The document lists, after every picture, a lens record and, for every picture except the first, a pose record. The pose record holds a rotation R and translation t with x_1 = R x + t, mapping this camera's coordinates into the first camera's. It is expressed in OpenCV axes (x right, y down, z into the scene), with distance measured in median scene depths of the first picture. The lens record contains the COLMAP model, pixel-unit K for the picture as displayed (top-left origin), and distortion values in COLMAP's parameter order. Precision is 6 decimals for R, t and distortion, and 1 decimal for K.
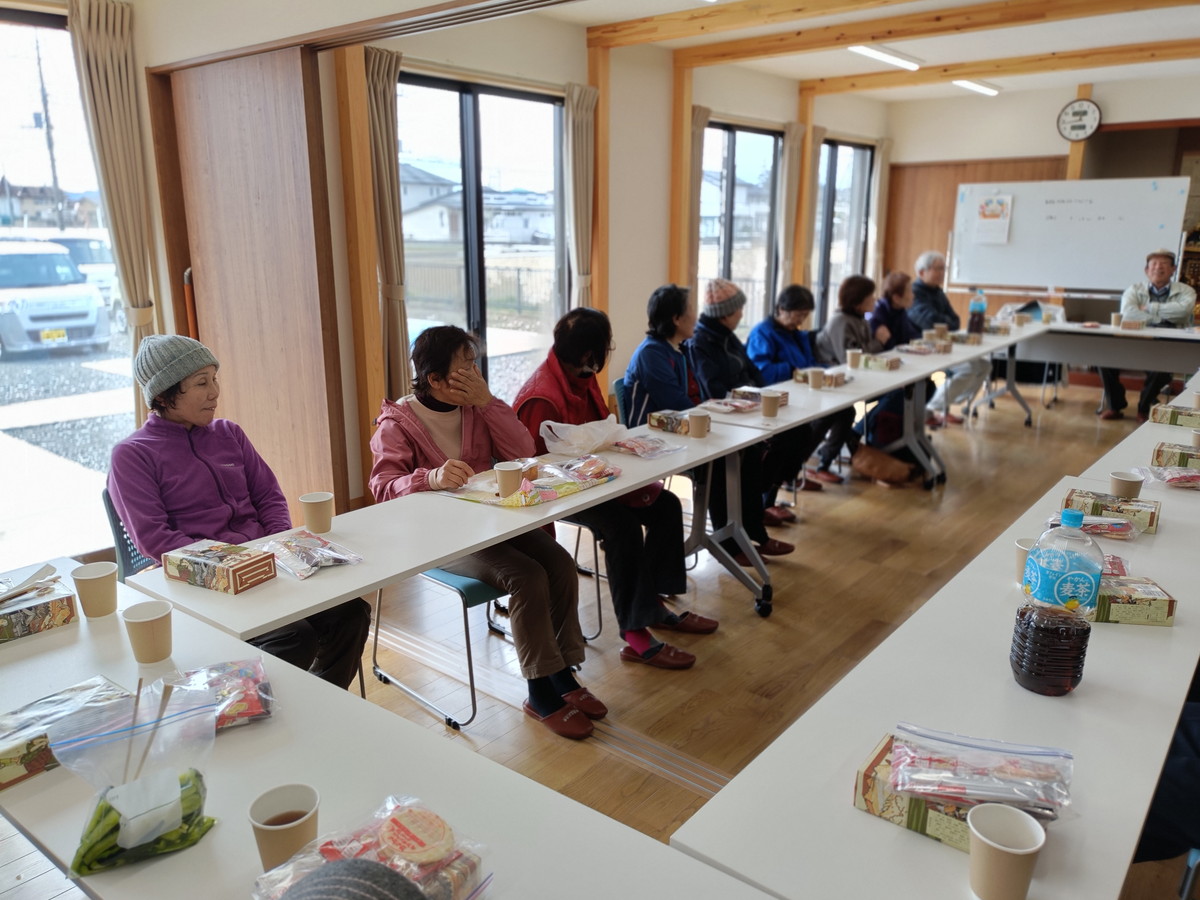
lens RADIAL K [[883.2, 0, 600.0], [0, 883.2, 450.0], [0, 0, 1]] dist [0.021403, -0.004295]
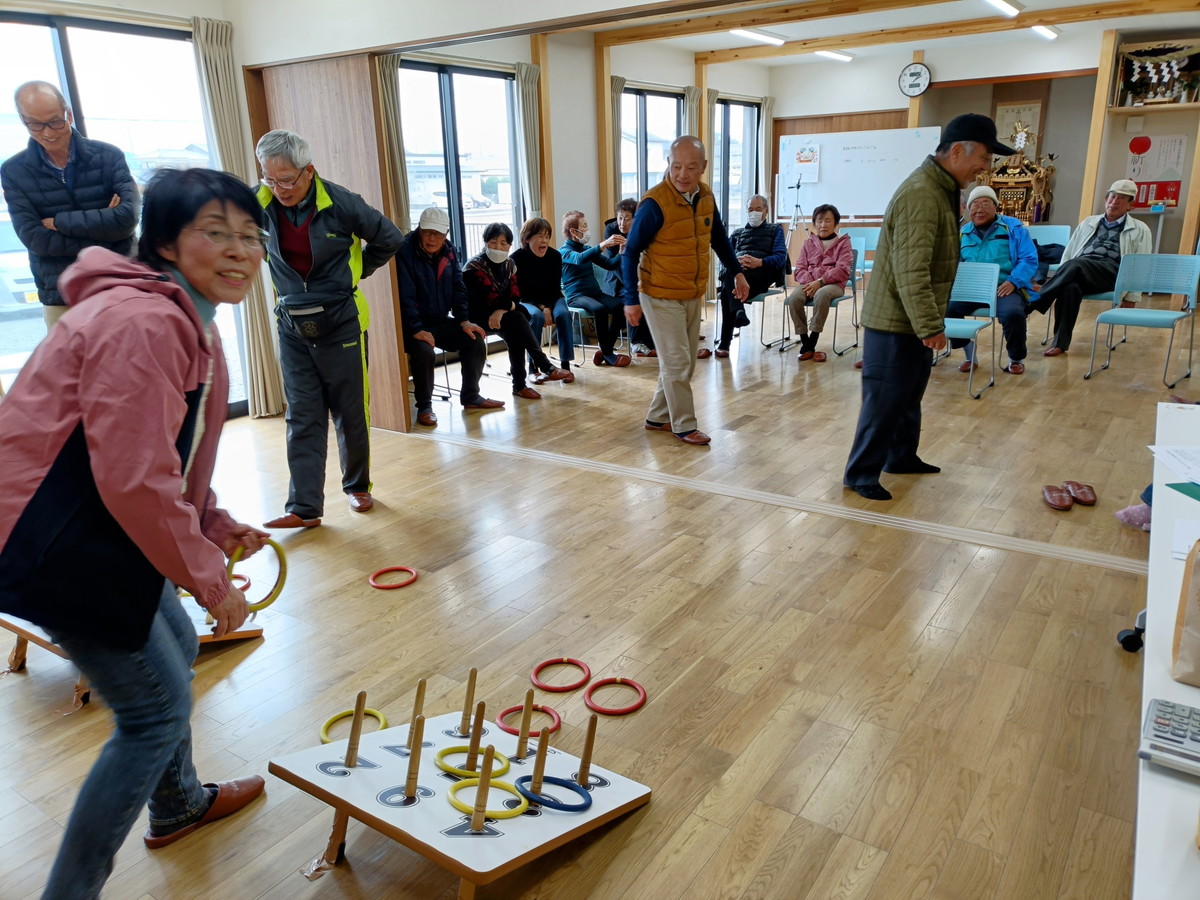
lens RADIAL K [[874.5, 0, 600.0], [0, 874.5, 450.0], [0, 0, 1]] dist [0.023853, -0.004105]
pose [[0.995722, -0.053157, 0.075584, -0.040662], [0.049717, 0.997672, 0.046686, 0.101191], [-0.077890, -0.042728, 0.996046, -0.320328]]
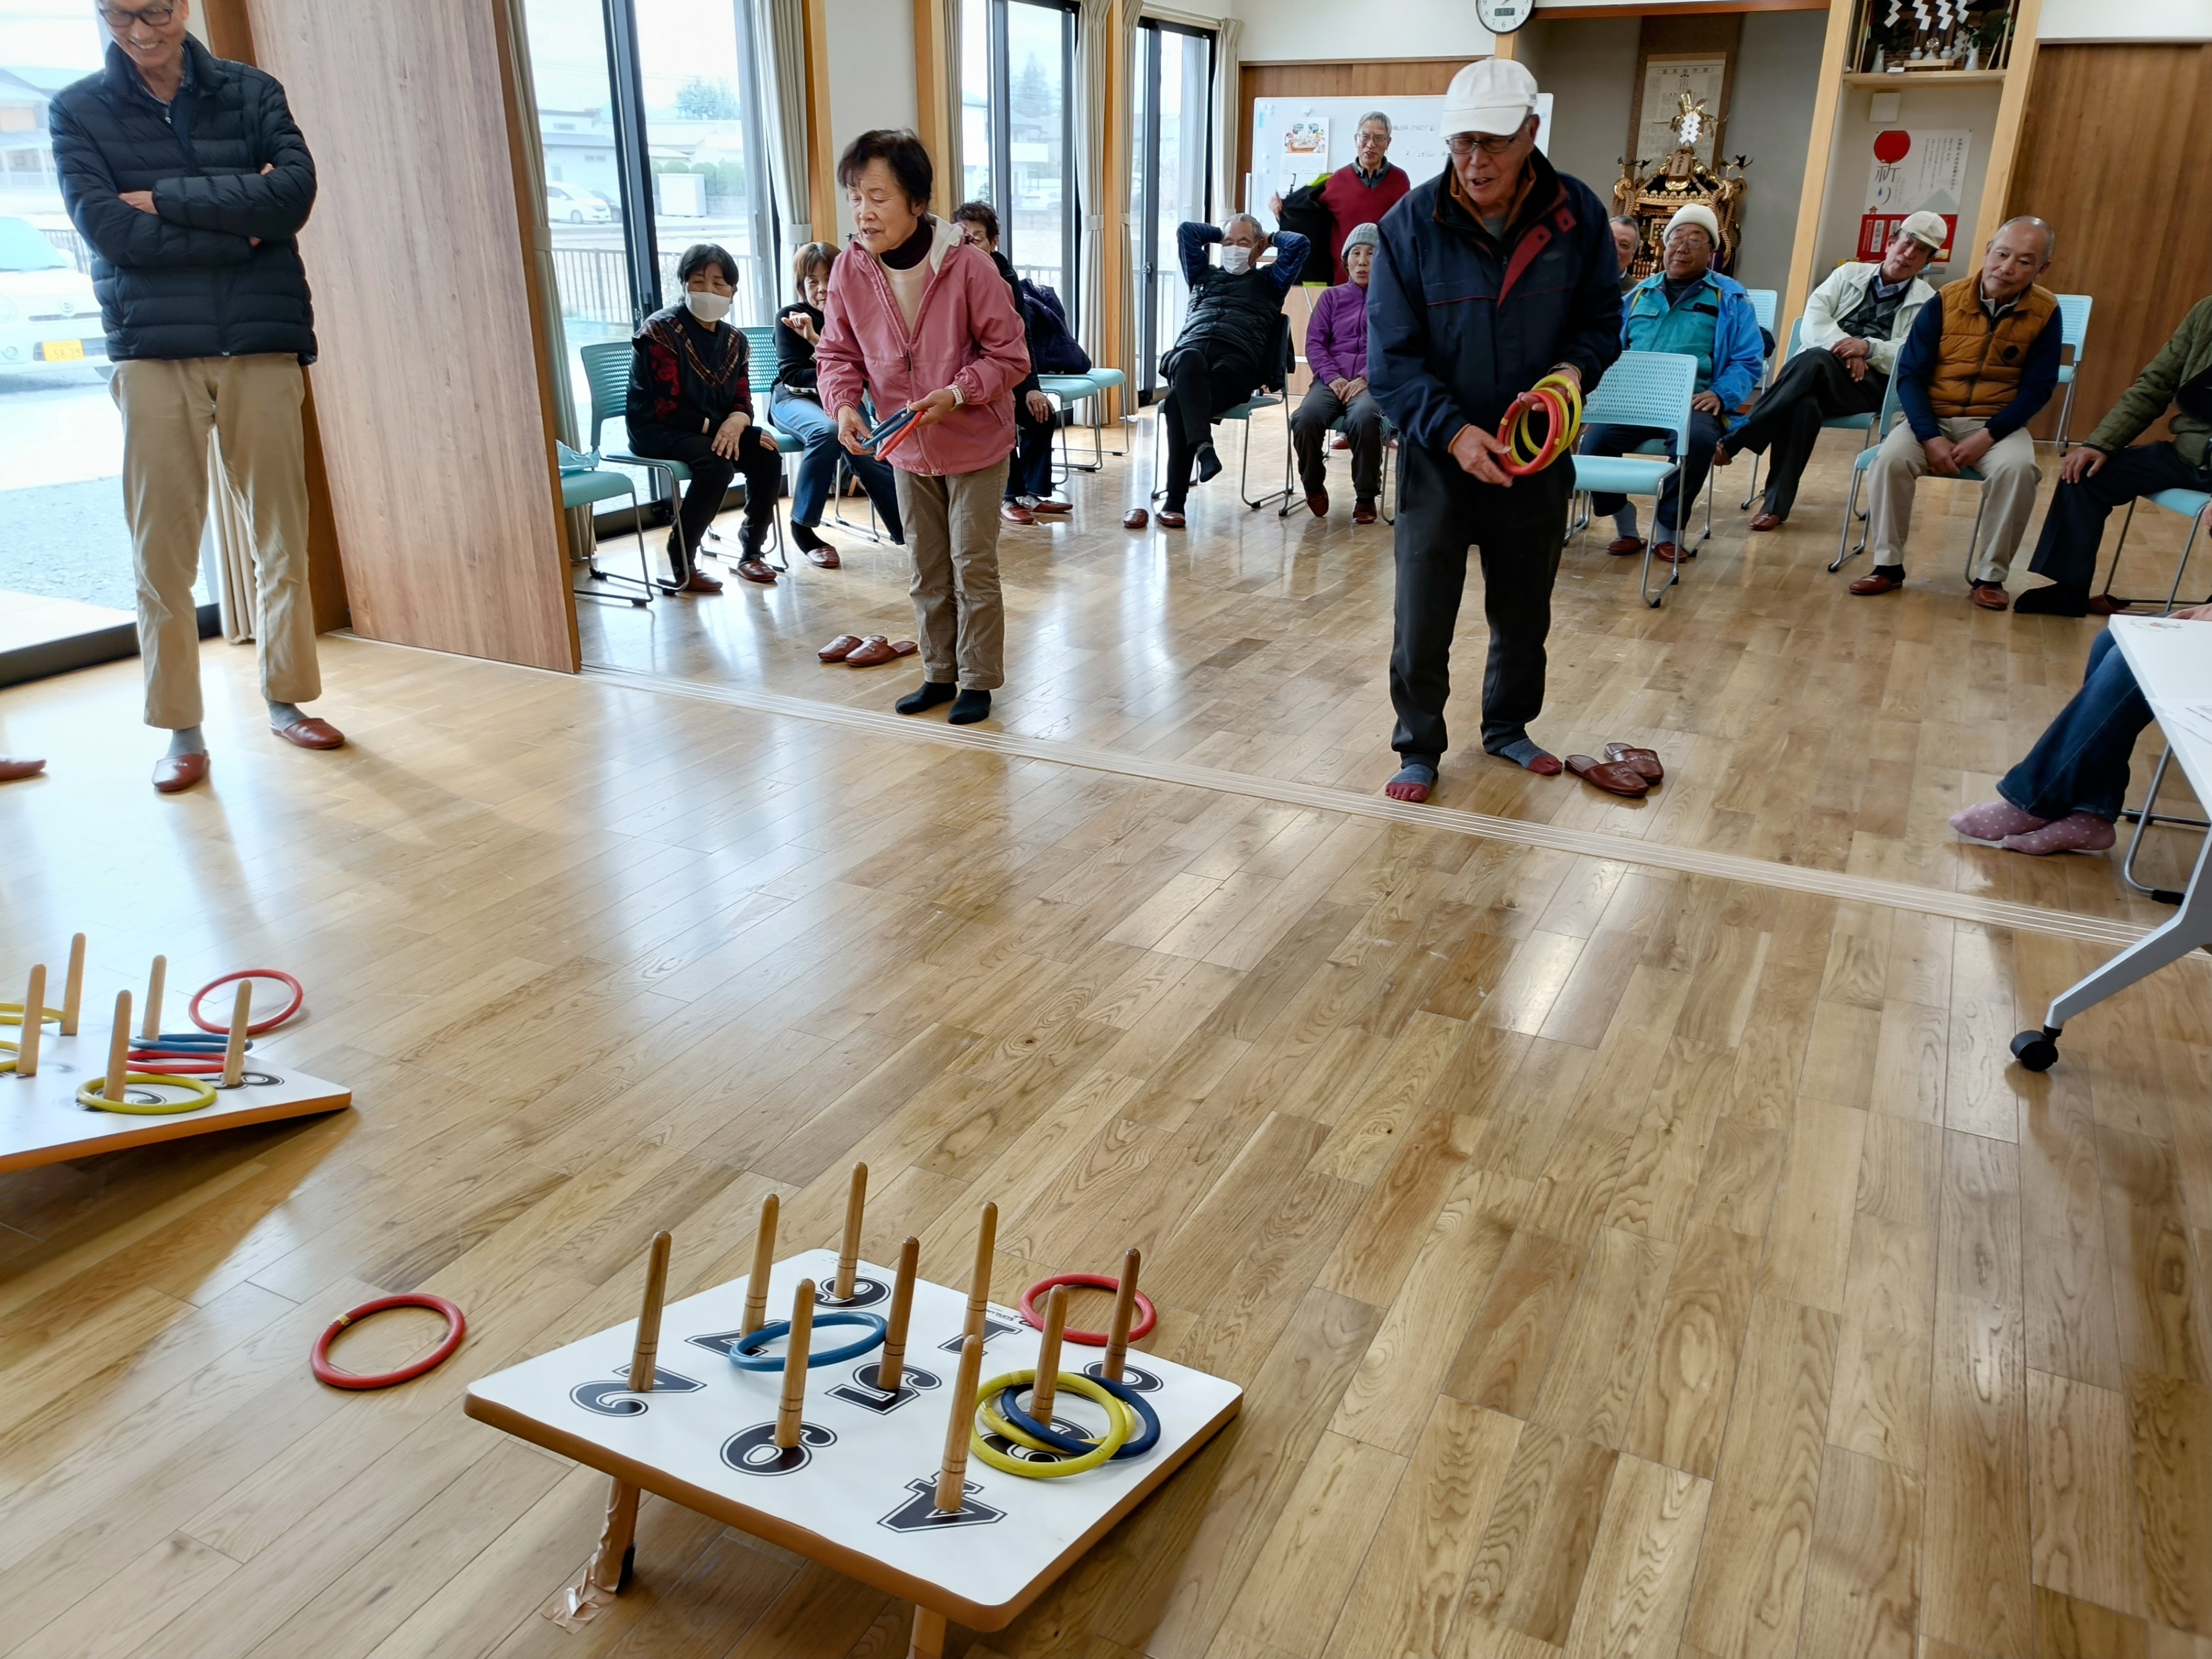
lens RADIAL K [[1628.1, 0, 1106.0], [0, 1628.1, 829.5], [0, 0, 1]] dist [0.021403, -0.004295]
pose [[0.974036, -0.076032, 0.213242, -0.089941], [0.048710, 0.990241, 0.130579, 0.098791], [-0.221089, -0.116802, 0.968234, -0.275134]]
